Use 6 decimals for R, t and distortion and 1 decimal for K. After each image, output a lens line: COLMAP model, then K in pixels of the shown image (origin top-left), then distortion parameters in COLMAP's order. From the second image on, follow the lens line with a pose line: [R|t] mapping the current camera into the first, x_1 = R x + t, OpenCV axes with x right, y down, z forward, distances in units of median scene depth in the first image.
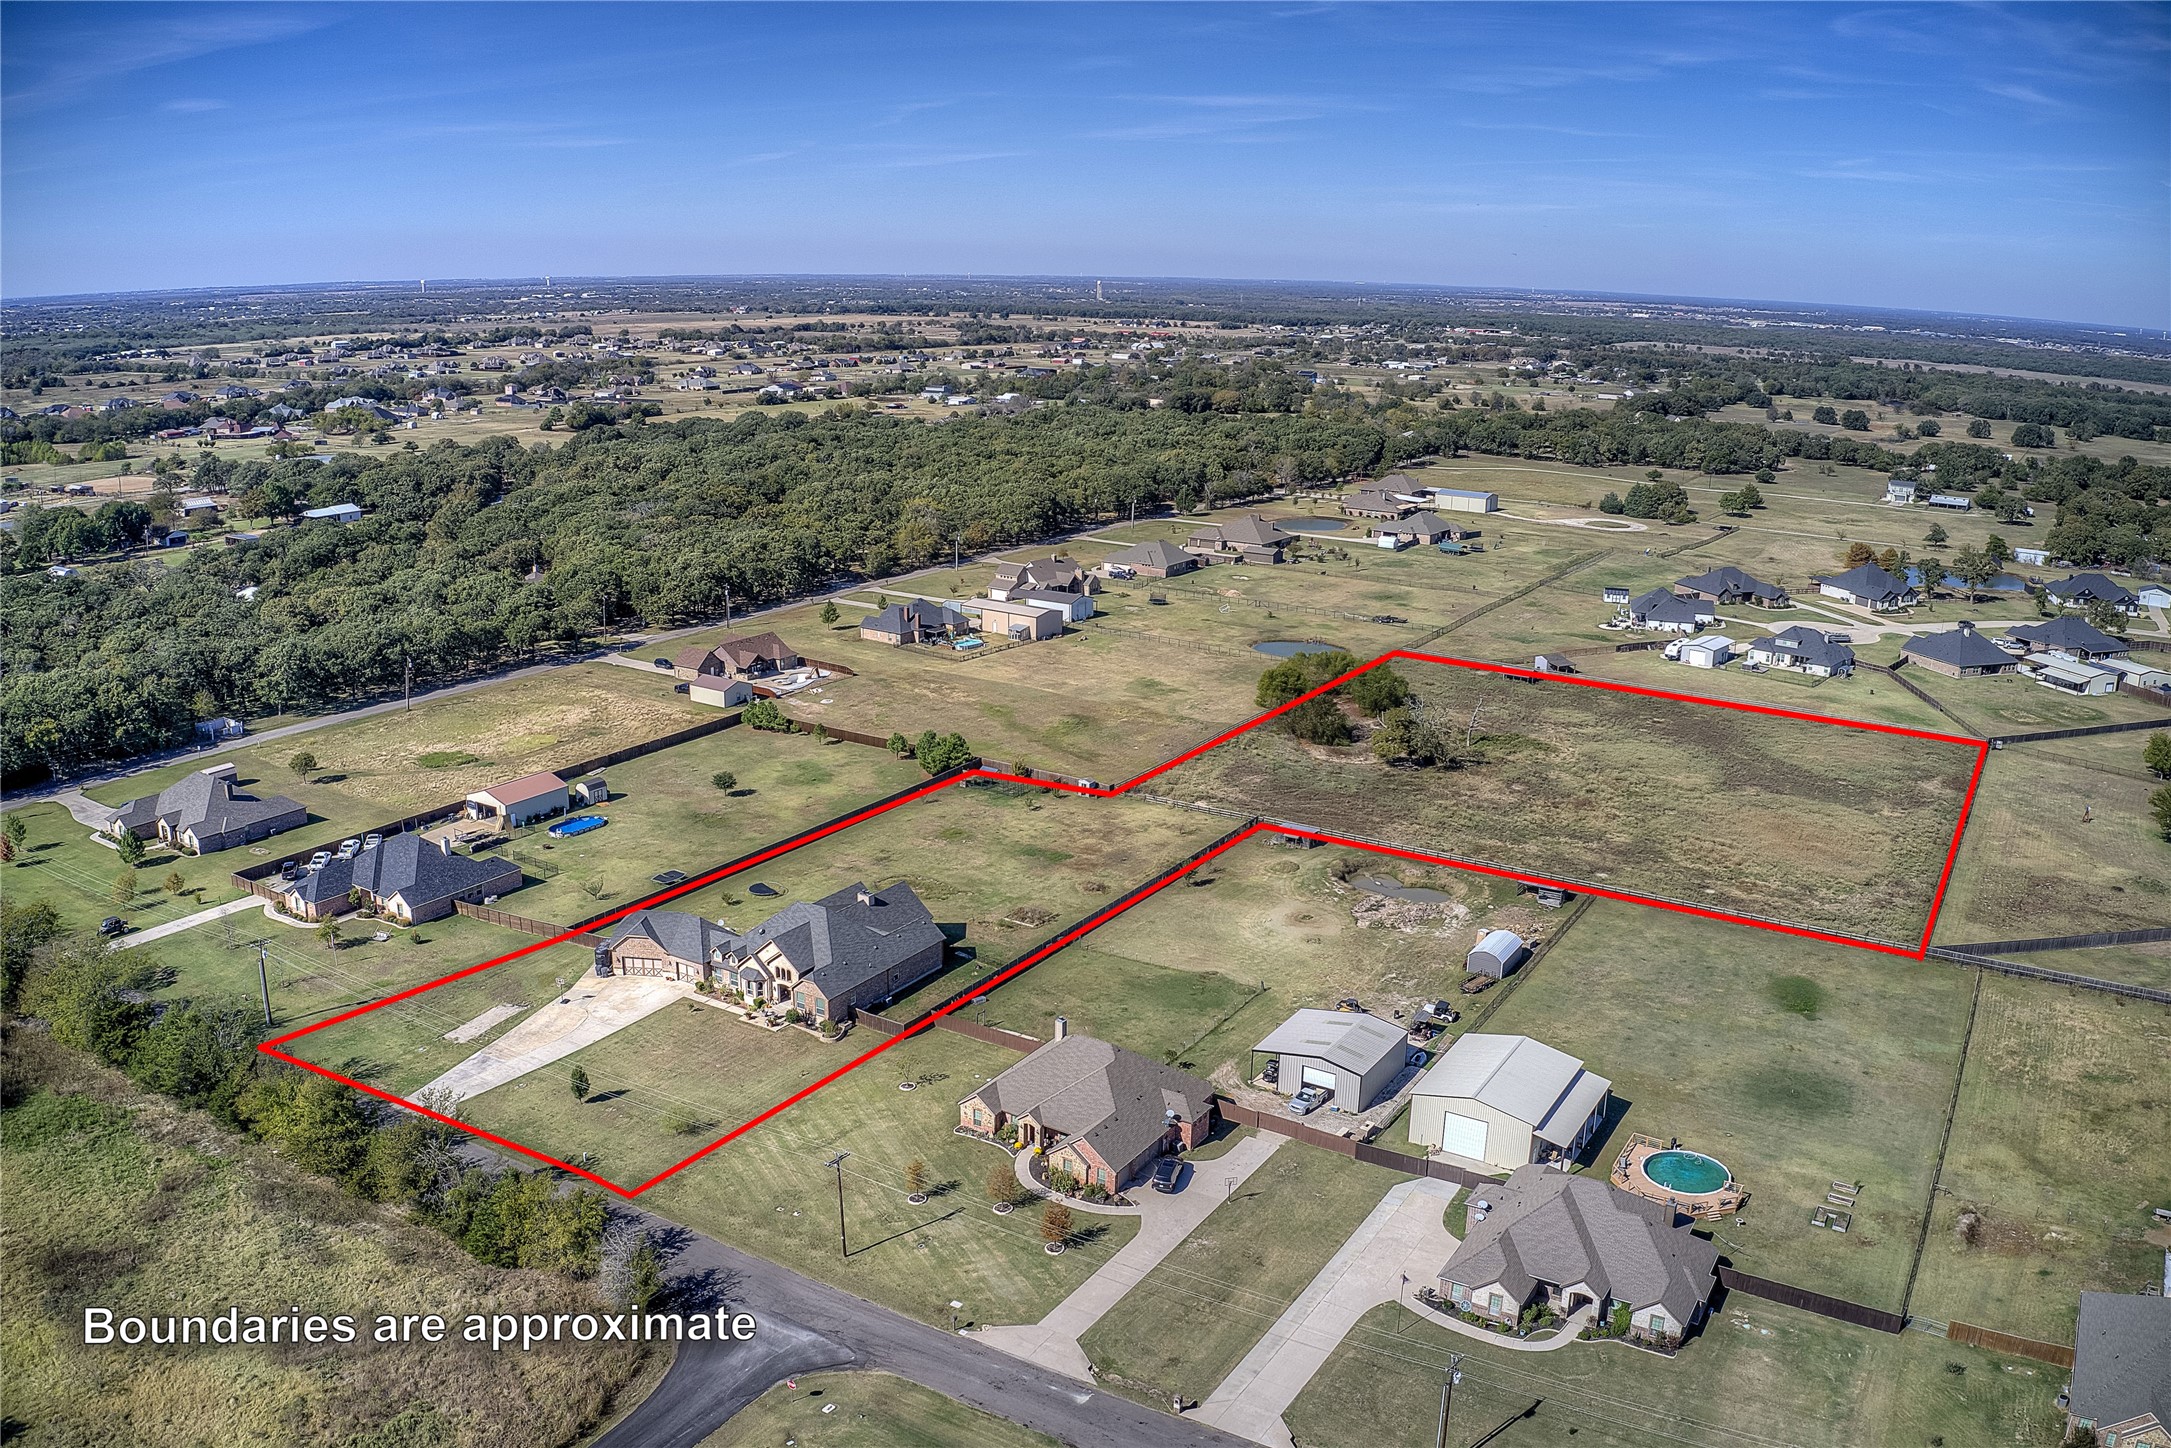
lens RADIAL K [[1703.9, 0, 1073.4], [0, 1703.9, 720.3], [0, 0, 1]] dist [-0.184438, 0.029259]
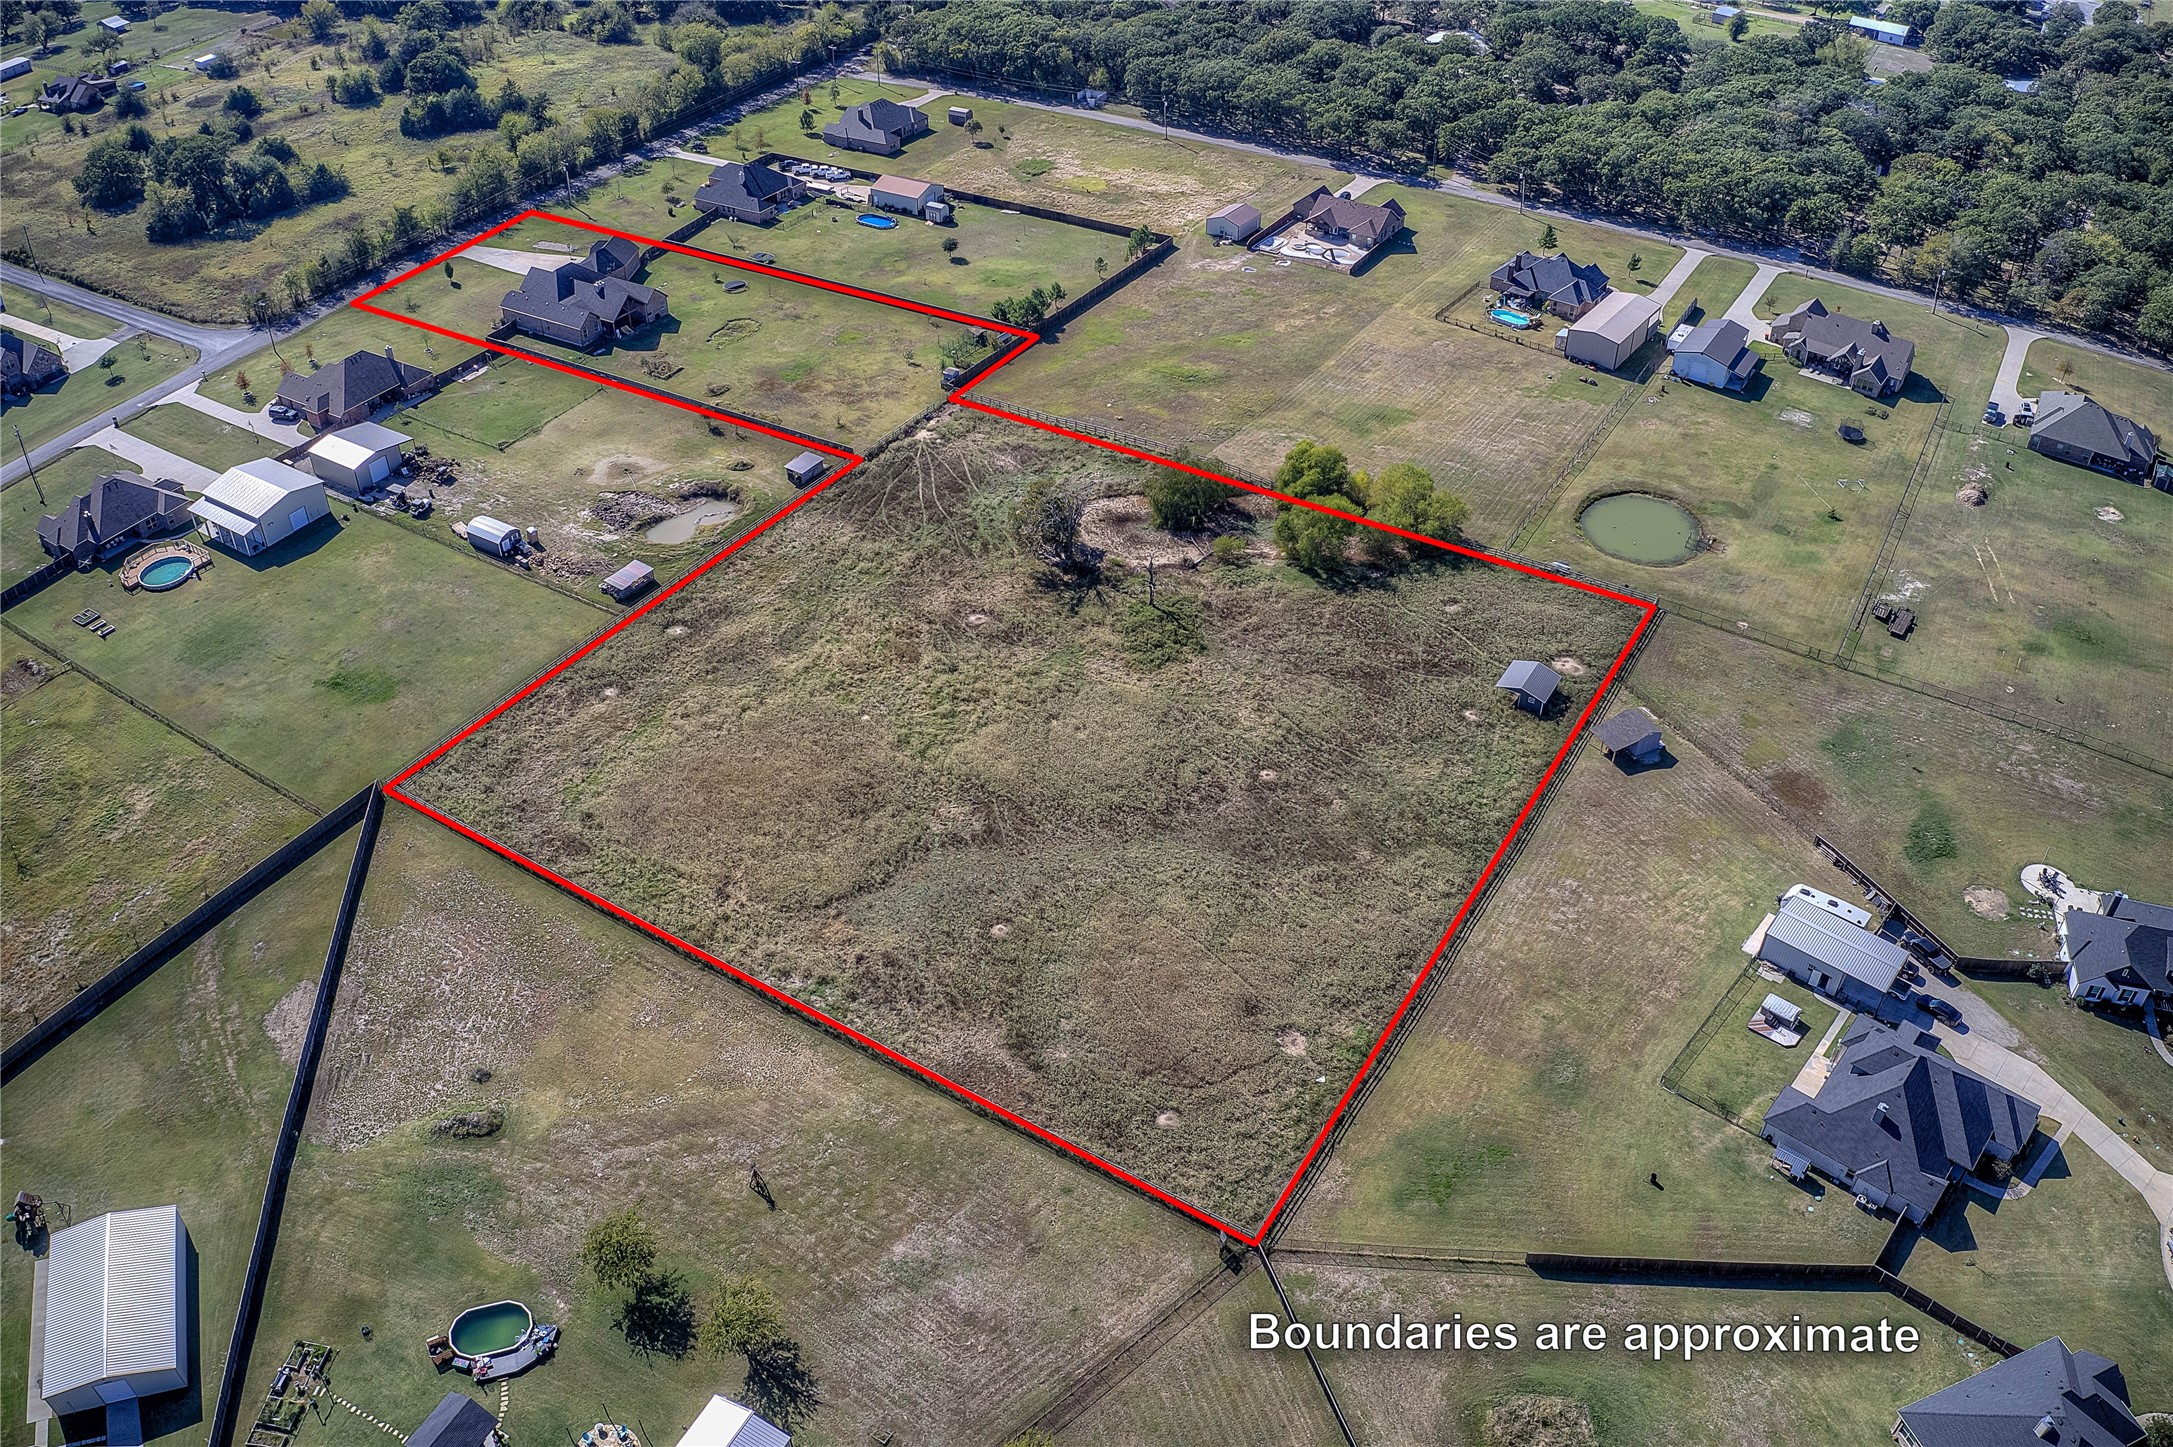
lens RADIAL K [[1705.5, 0, 1074.3], [0, 1705.5, 719.8], [0, 0, 1]] dist [-0.184438, 0.029259]
pose [[-0.004437, 0.596632, -0.802502, 1.113633], [-0.252669, 0.775802, 0.578178, -0.481751], [0.967543, 0.205333, 0.147308, 1.078390]]
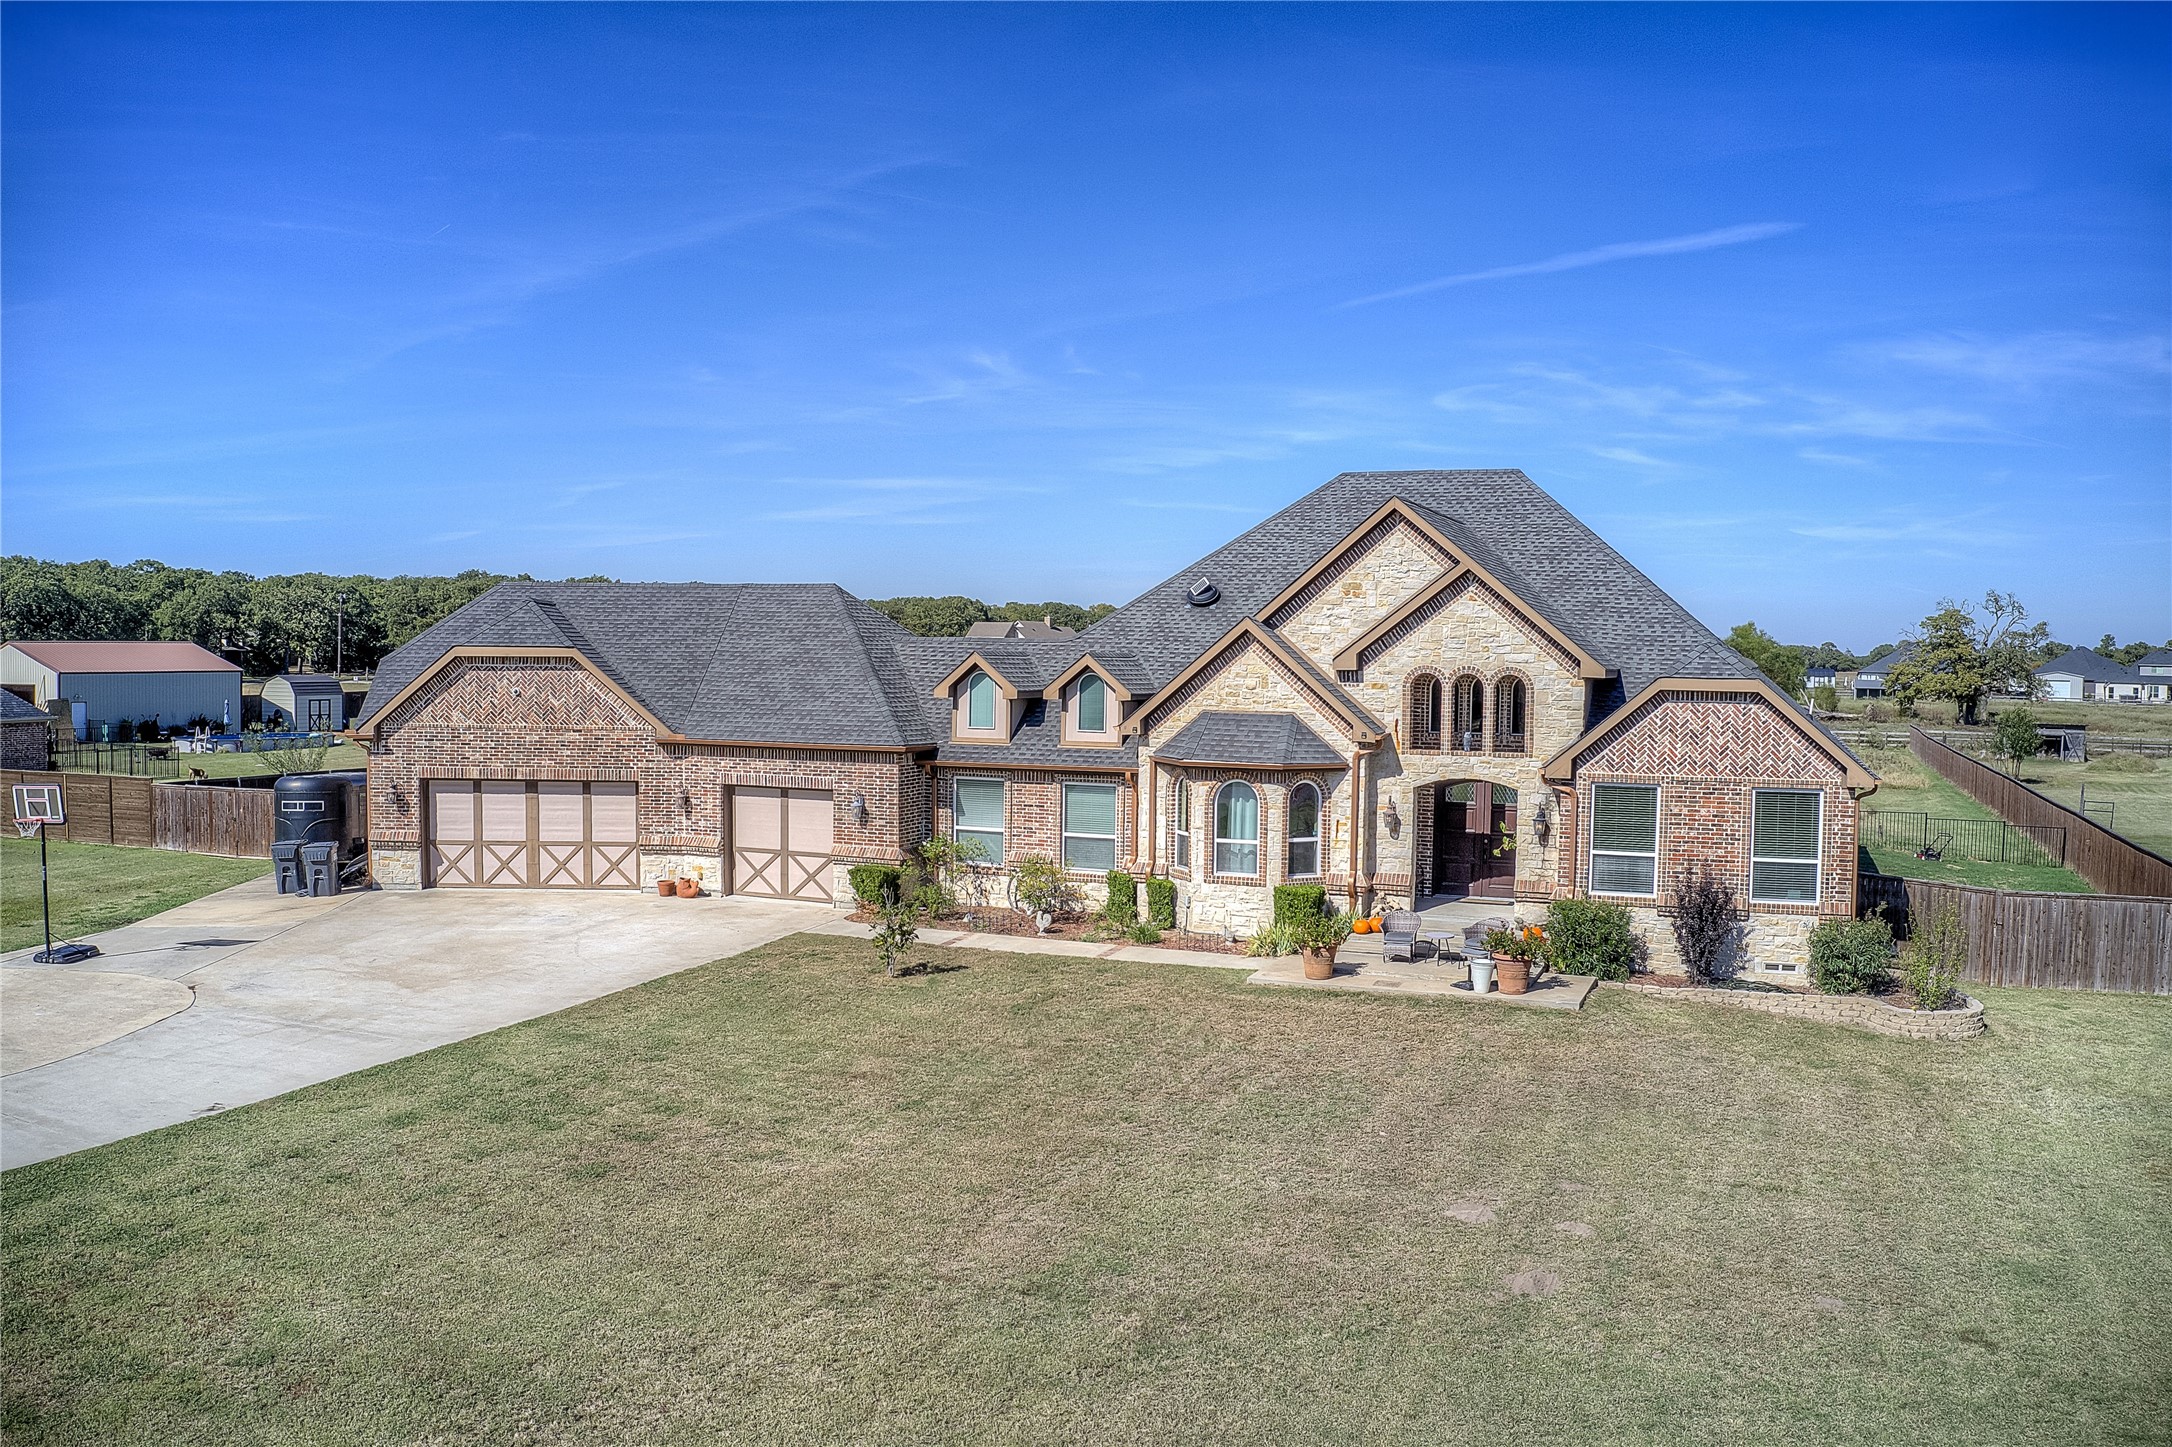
lens RADIAL K [[1704.7, 0, 1073.9], [0, 1704.7, 719.8], [0, 0, 1]] dist [-0.184438, 0.029259]
pose [[0.987855, 0.005674, 0.155276, -0.185356], [0.033094, 0.968719, -0.245942, 0.149950], [-0.151814, 0.248094, 0.956766, 0.664169]]
